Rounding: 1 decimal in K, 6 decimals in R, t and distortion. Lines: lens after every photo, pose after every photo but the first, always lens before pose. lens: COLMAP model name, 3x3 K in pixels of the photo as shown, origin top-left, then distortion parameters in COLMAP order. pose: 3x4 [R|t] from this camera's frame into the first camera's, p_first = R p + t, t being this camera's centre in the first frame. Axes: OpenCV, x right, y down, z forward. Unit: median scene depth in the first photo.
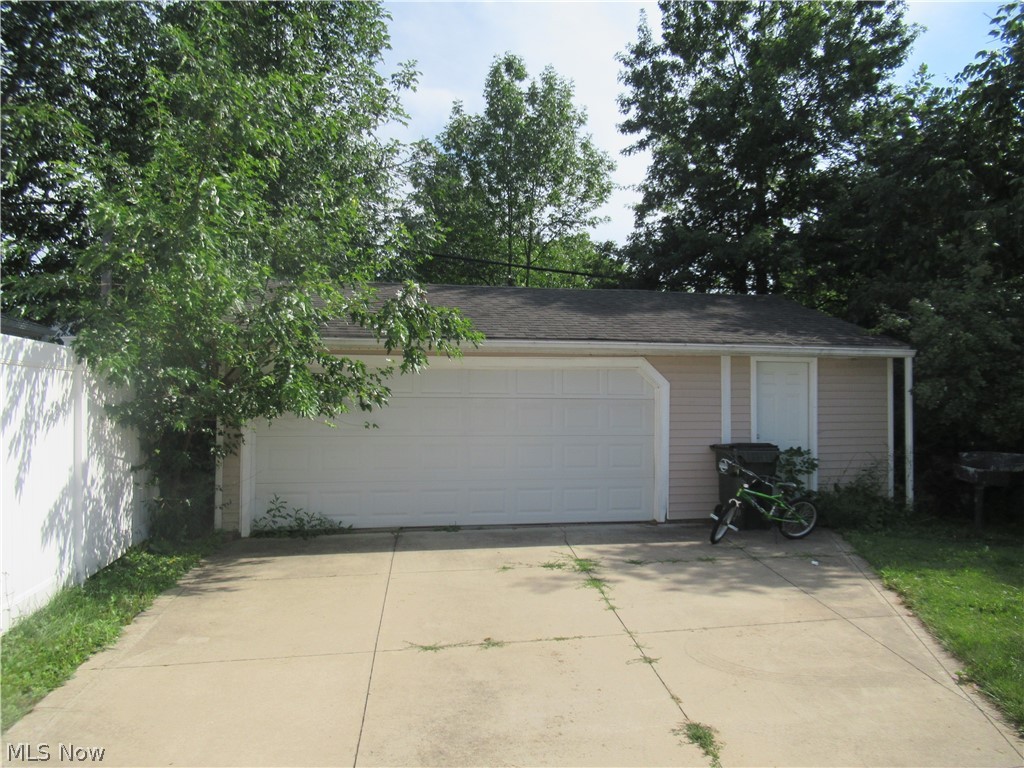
lens RADIAL K [[765.8, 0, 511.7], [0, 765.8, 386.4], [0, 0, 1]] dist [-0.001730, -0.000172]
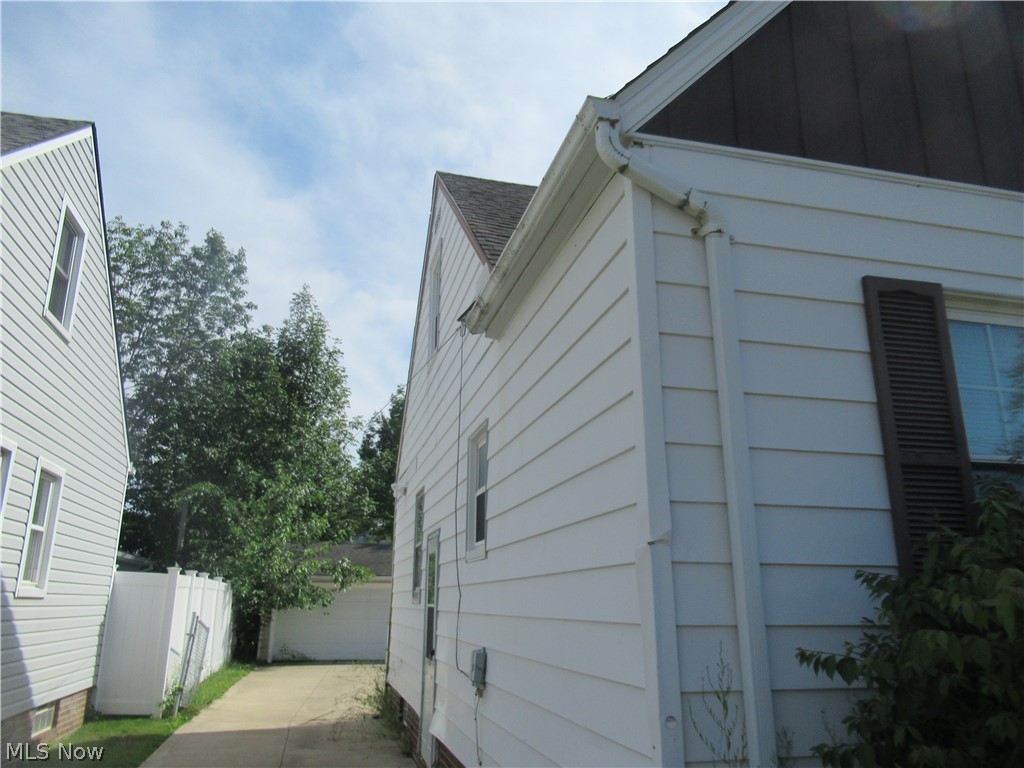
lens RADIAL K [[765.8, 0, 511.7], [0, 765.8, 386.4], [0, 0, 1]] dist [-0.001730, -0.000172]
pose [[0.999009, 0.014750, 0.041998, 0.333700], [-0.003588, 0.967115, -0.254315, -0.032697], [-0.044368, 0.253912, 0.966209, -1.786559]]
